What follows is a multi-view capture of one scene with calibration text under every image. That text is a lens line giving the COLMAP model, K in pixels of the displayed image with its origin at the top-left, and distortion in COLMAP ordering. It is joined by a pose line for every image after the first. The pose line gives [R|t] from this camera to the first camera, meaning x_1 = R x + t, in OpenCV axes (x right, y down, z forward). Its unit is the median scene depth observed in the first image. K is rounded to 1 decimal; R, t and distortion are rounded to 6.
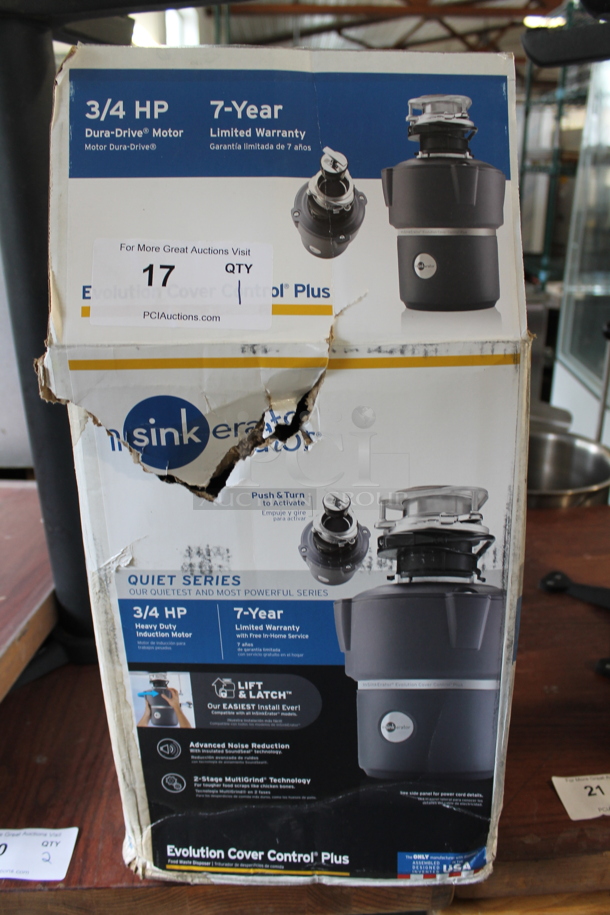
lens RADIAL K [[762.1, 0, 302.3], [0, 762.1, 455.4], [0, 0, 1]] dist [-0.178096, 0.123072]
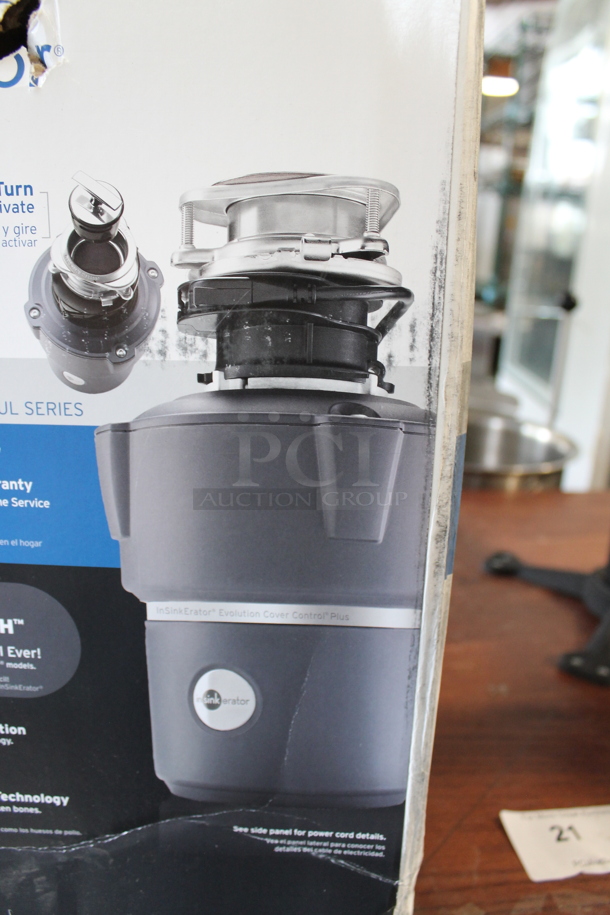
lens RADIAL K [[762.1, 0, 303.8], [0, 762.1, 455.2], [0, 0, 1]] dist [-0.178096, 0.123072]
pose [[0.995866, 0.044576, 0.079146, 0.132684], [-0.040217, 0.997629, -0.055845, 0.218408], [-0.081448, 0.052431, 0.995298, 0.458265]]
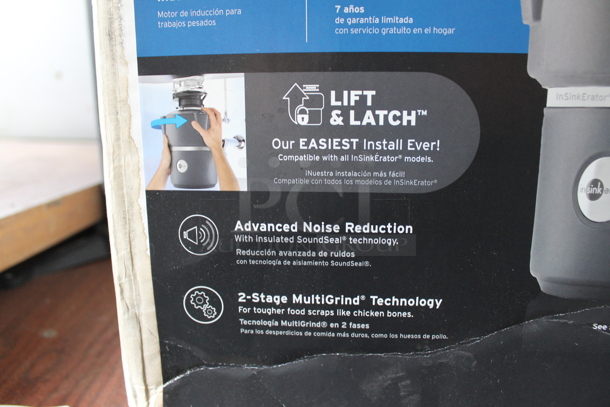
lens RADIAL K [[508.1, 0, 307.6], [0, 508.1, 201.2], [0, 0, 1]] dist [-0.178096, 0.123072]
pose [[0.999111, 0.037668, -0.018930, -0.091574], [-0.038900, 0.996815, -0.069621, 0.405176], [0.016247, 0.070296, 0.997394, 0.625994]]
